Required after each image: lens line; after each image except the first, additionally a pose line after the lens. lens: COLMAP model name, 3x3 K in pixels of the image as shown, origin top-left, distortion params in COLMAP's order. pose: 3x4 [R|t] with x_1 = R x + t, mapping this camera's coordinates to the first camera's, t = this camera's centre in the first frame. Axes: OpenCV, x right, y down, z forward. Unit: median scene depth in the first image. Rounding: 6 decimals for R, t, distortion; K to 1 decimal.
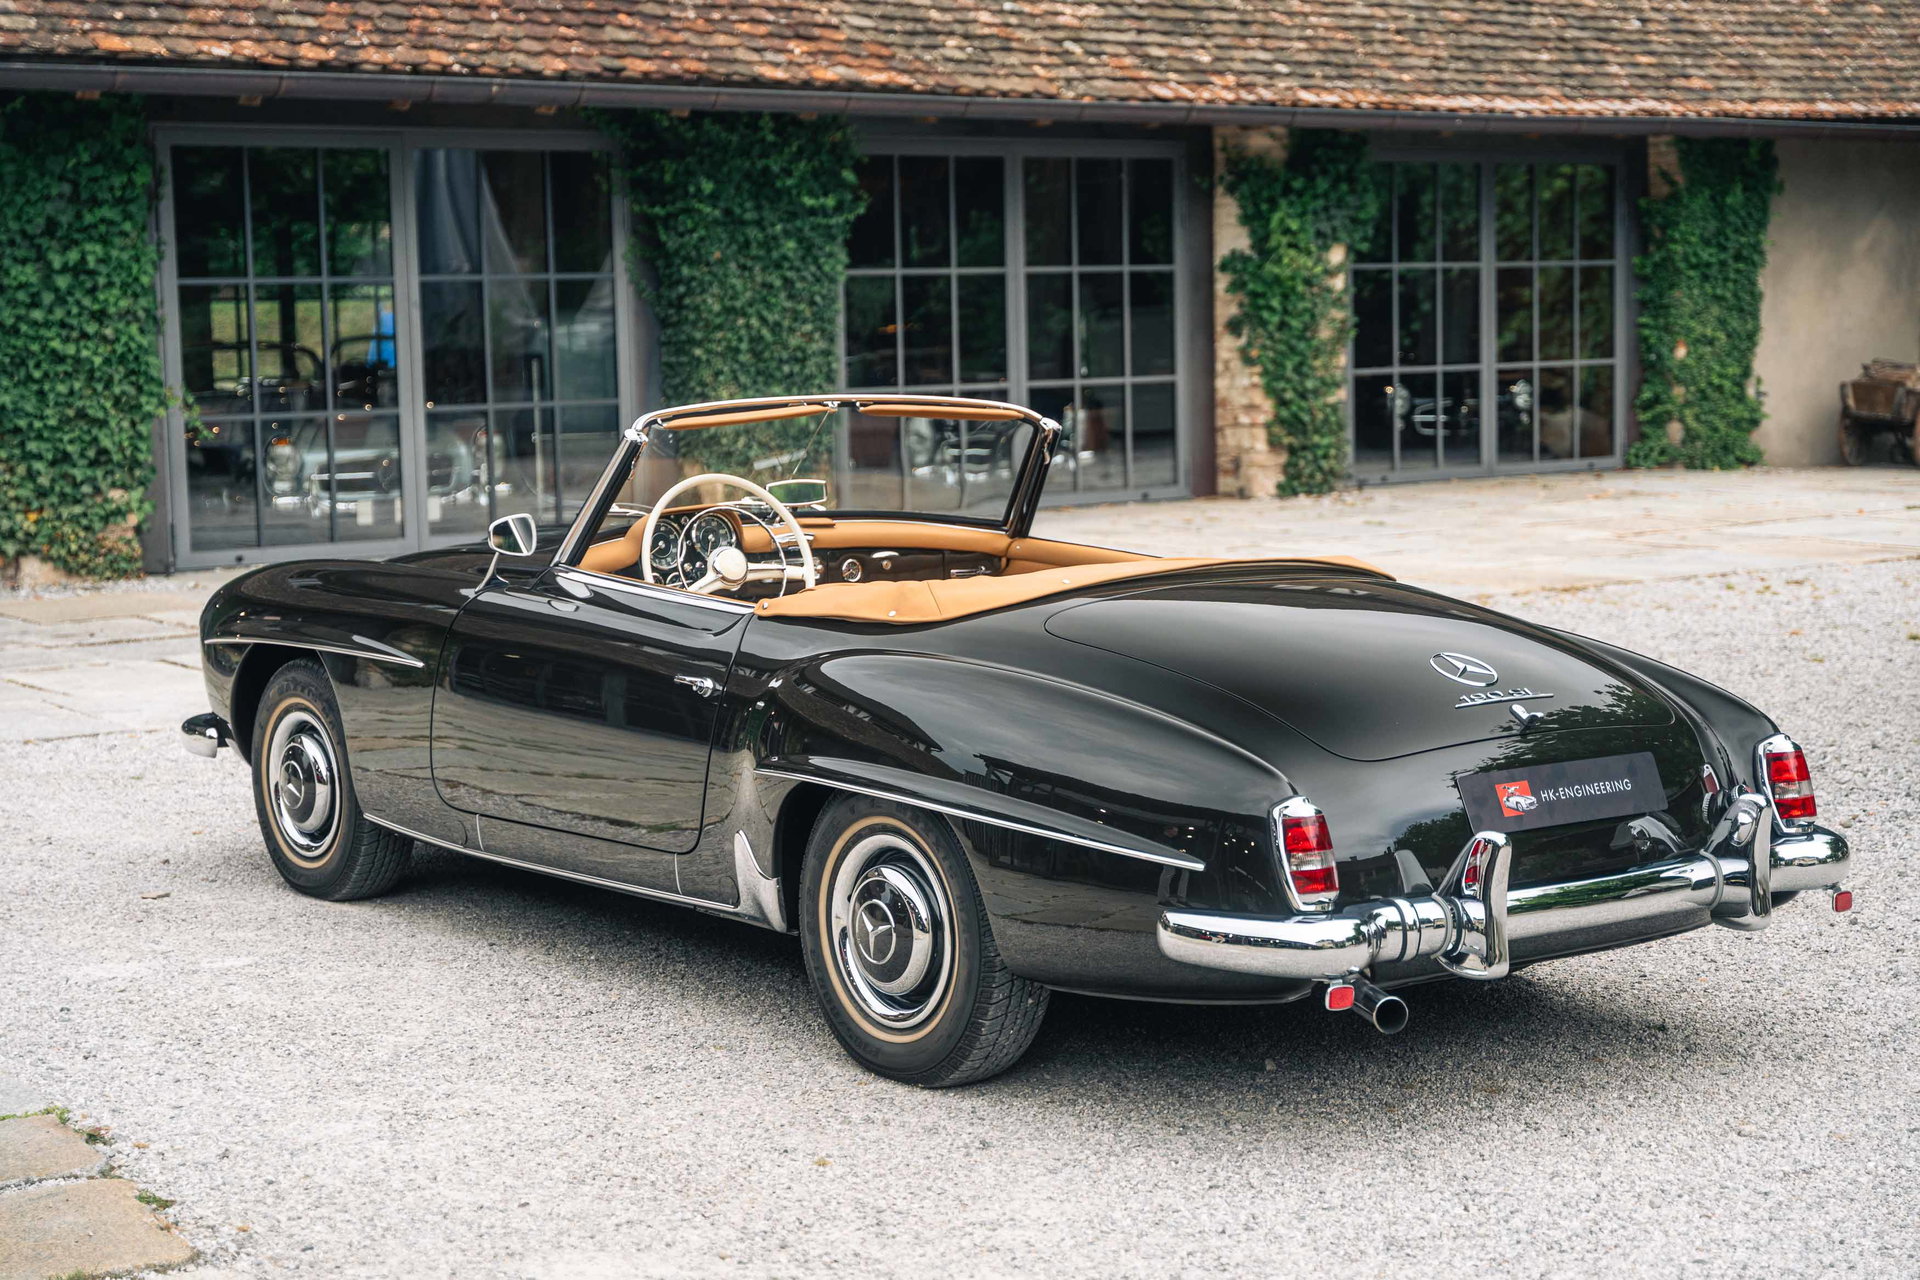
lens RADIAL K [[3186.3, 0, 952.7], [0, 3186.3, 637.9], [0, 0, 1]] dist [0.048723, 0.000000]
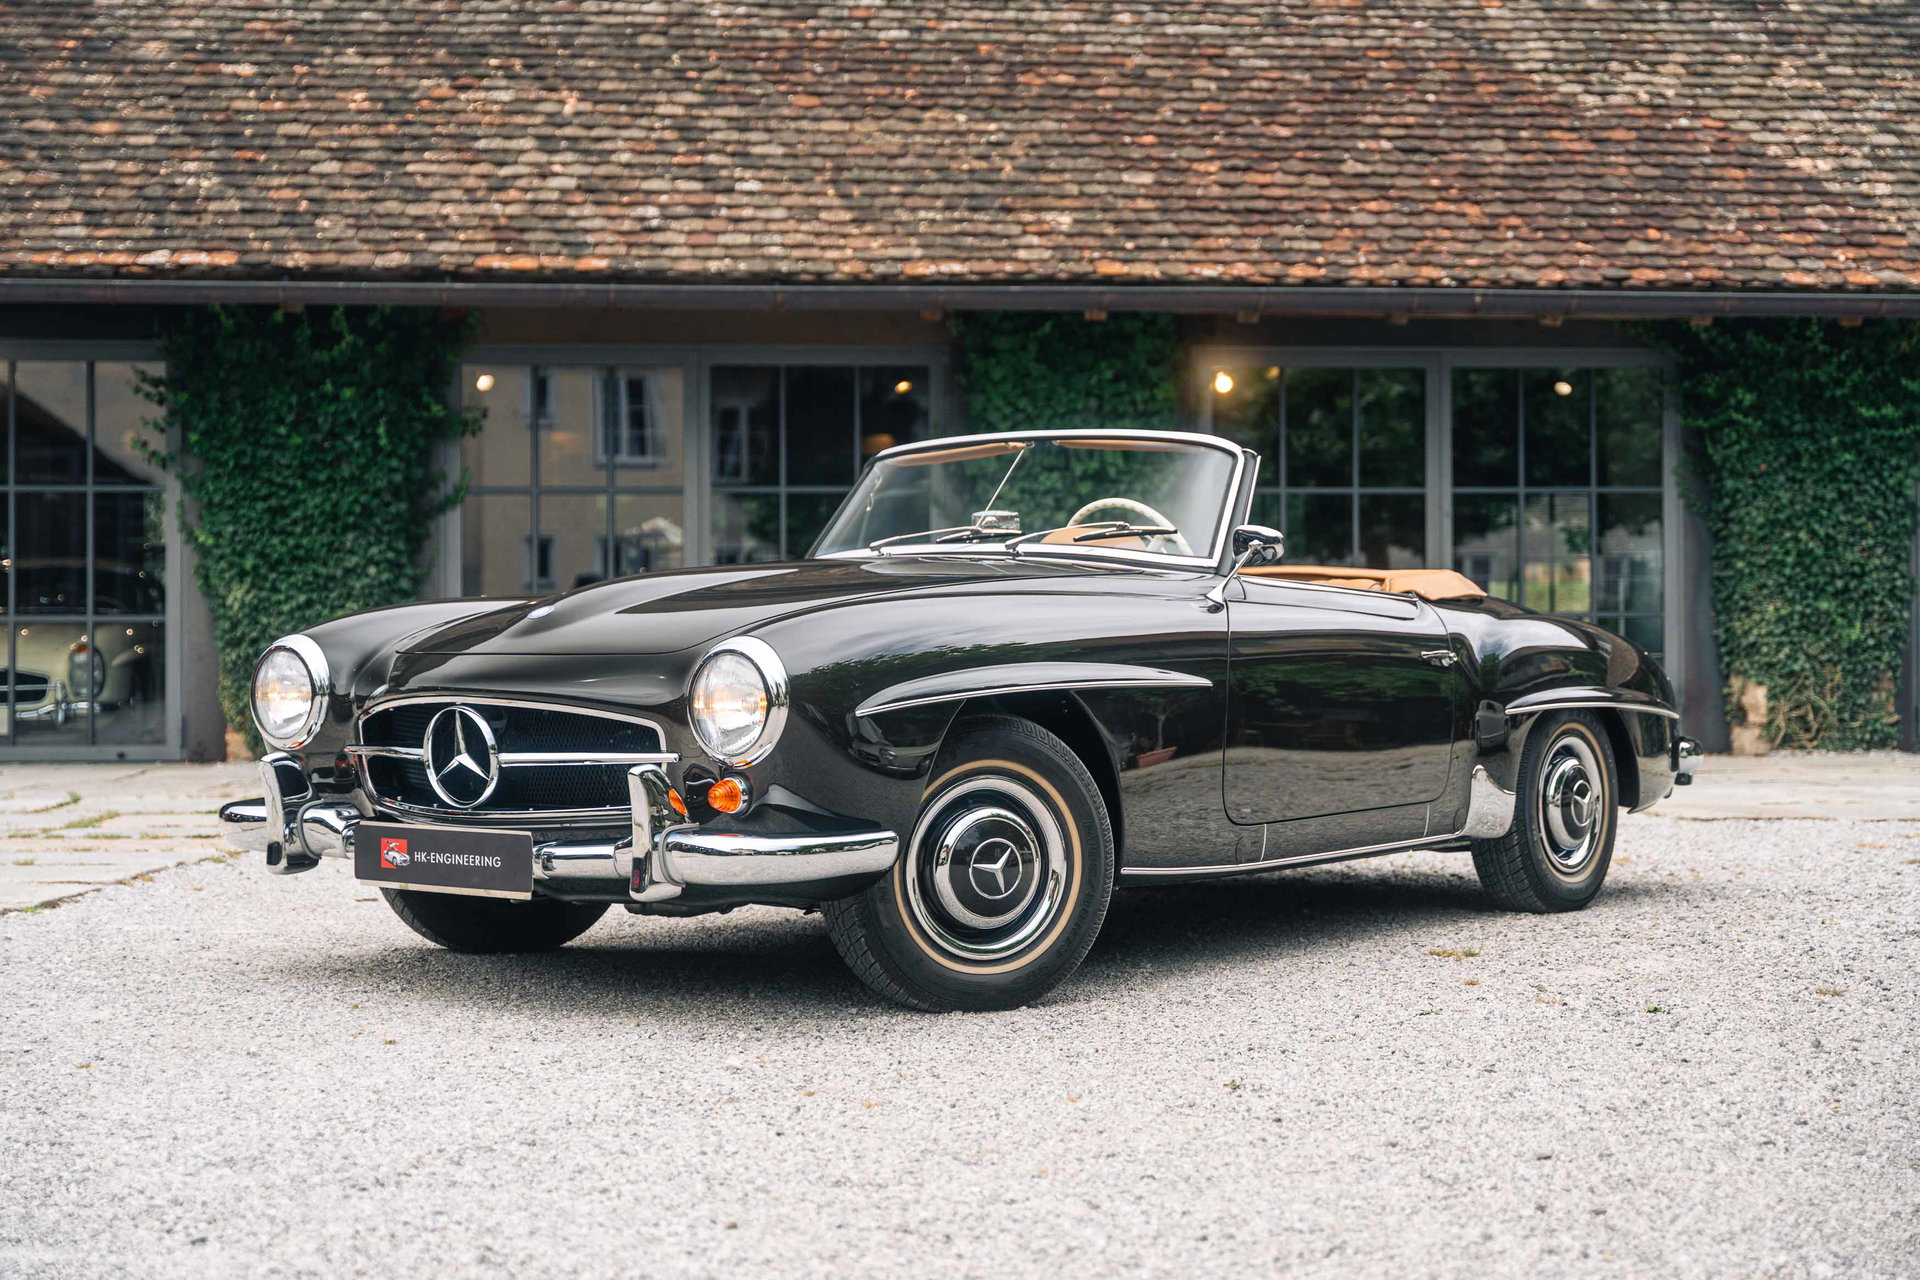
lens RADIAL K [[2971.0, 0, 967.2], [0, 2971.0, 632.7], [0, 0, 1]] dist [0.046601, 0.000000]
pose [[0.846589, 0.010550, -0.532143, 0.207728], [-0.070254, 0.993271, -0.092076, 0.032829], [0.527591, 0.115335, 0.841633, 0.098723]]
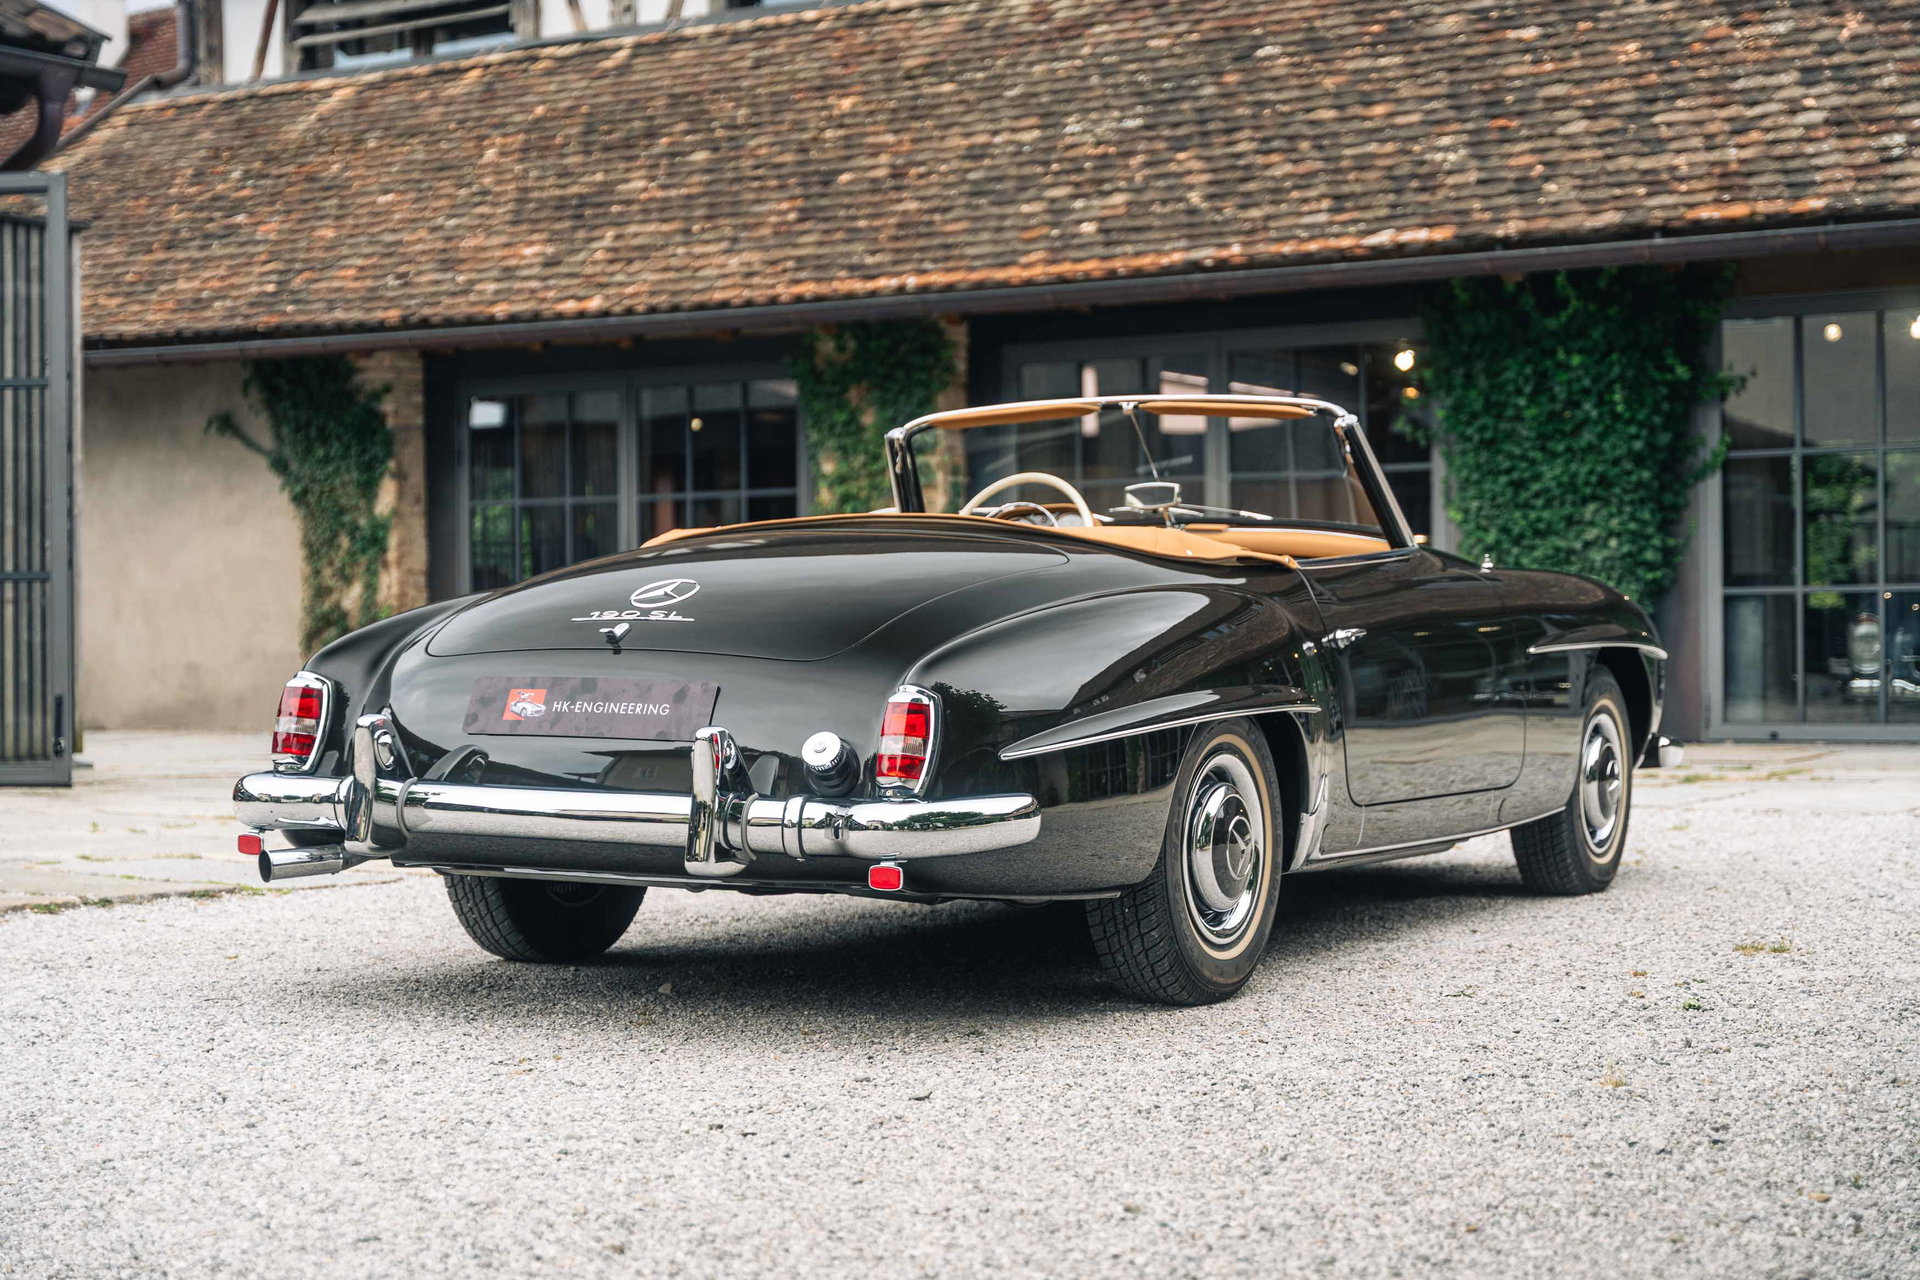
lens RADIAL K [[3186.3, 0, 956.9], [0, 3186.3, 634.8], [0, 0, 1]] dist [0.048723, 0.000000]
pose [[0.395250, 0.010344, -0.918515, 0.353346], [-0.094683, 0.995069, -0.029538, 0.016449], [0.913681, 0.098643, 0.394281, 0.219169]]
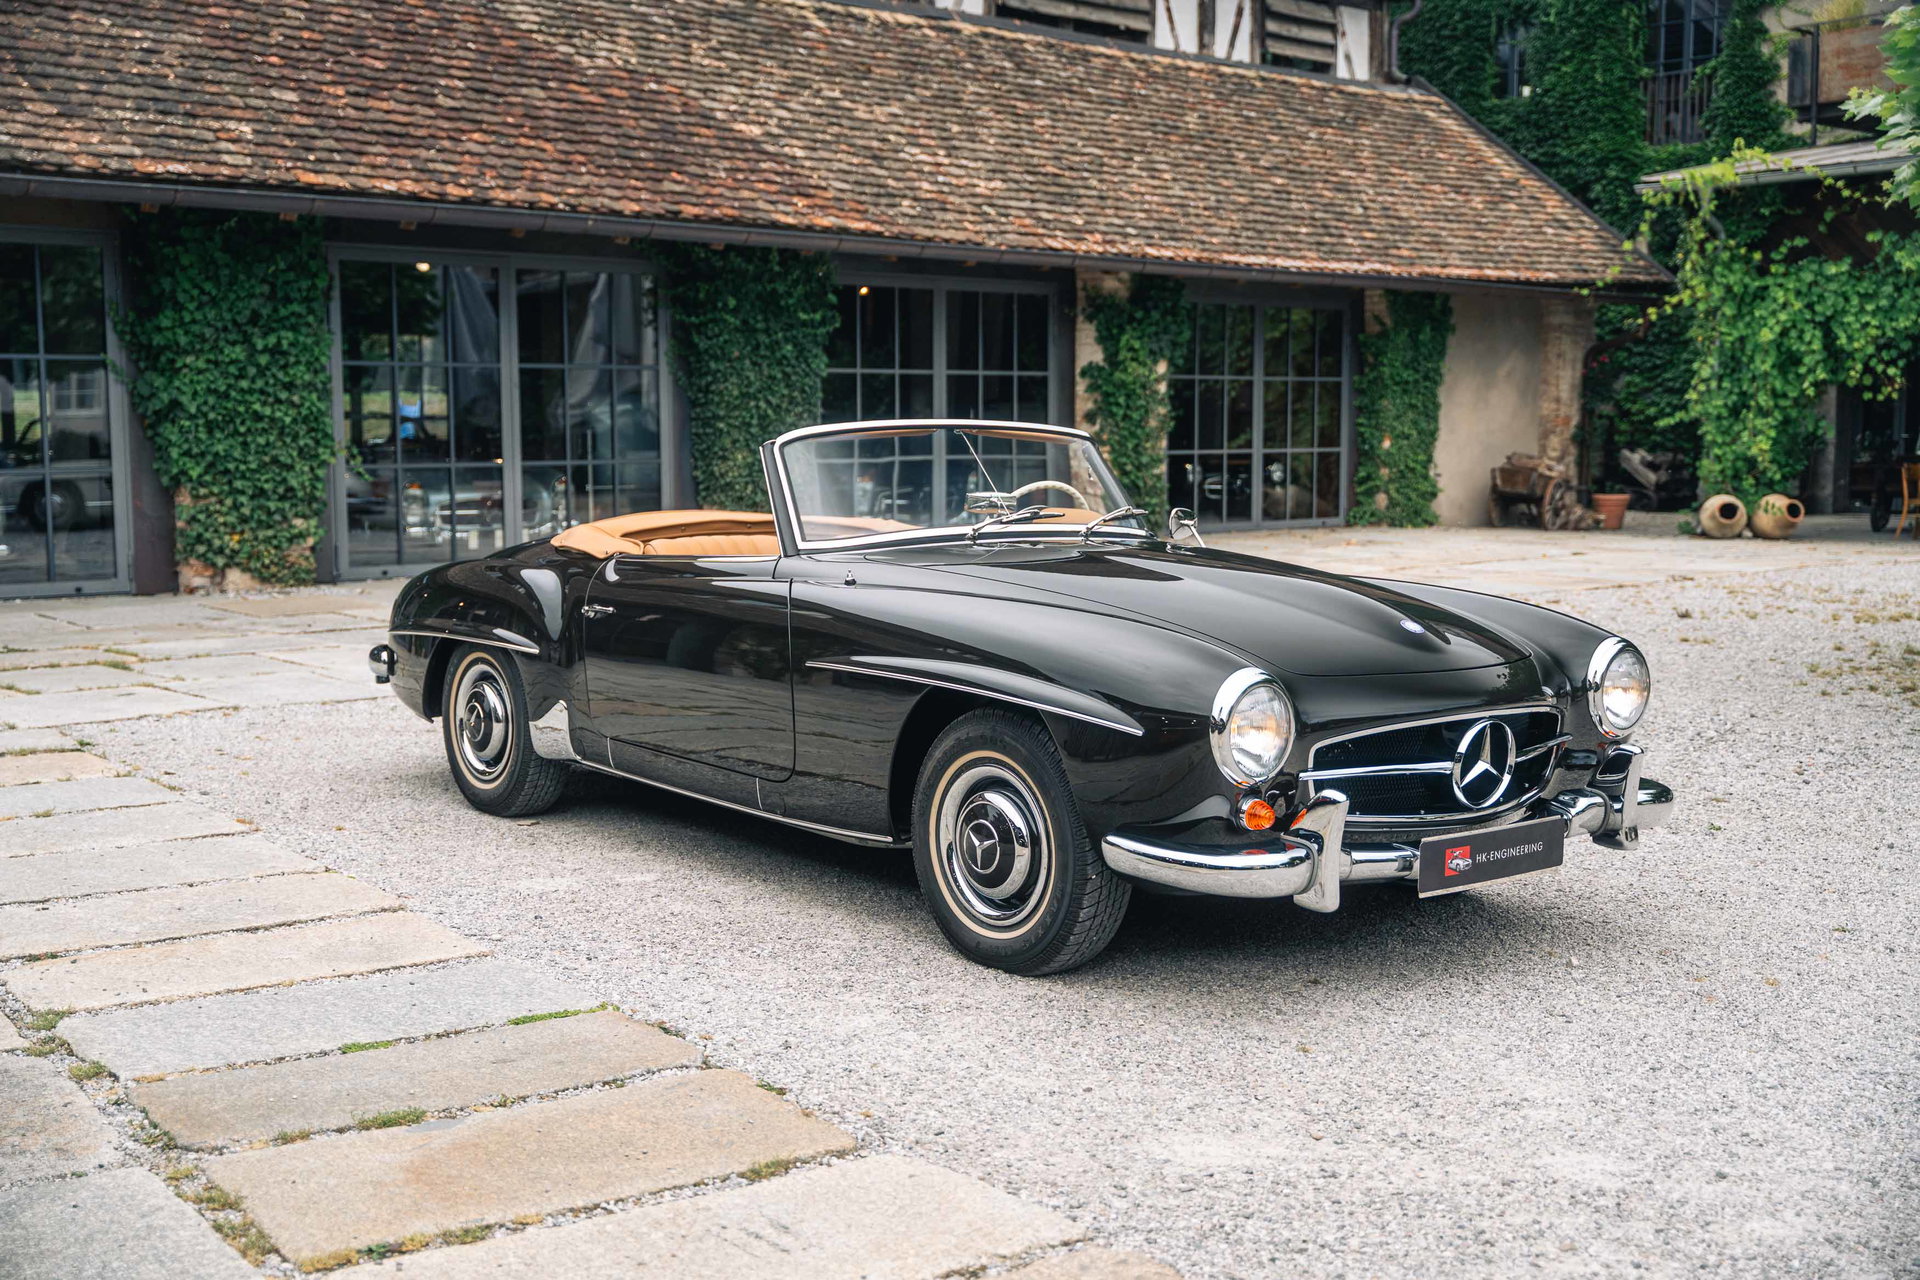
lens RADIAL K [[2211.0, 0, 943.3], [0, 2211.0, 646.3], [0, 0, 1]] dist [0.023711, 0.000000]
pose [[0.995480, 0.007795, 0.094655, -0.073812], [-0.007313, 0.999959, -0.005432, 0.008405], [-0.094694, 0.004715, 0.995495, 0.057550]]
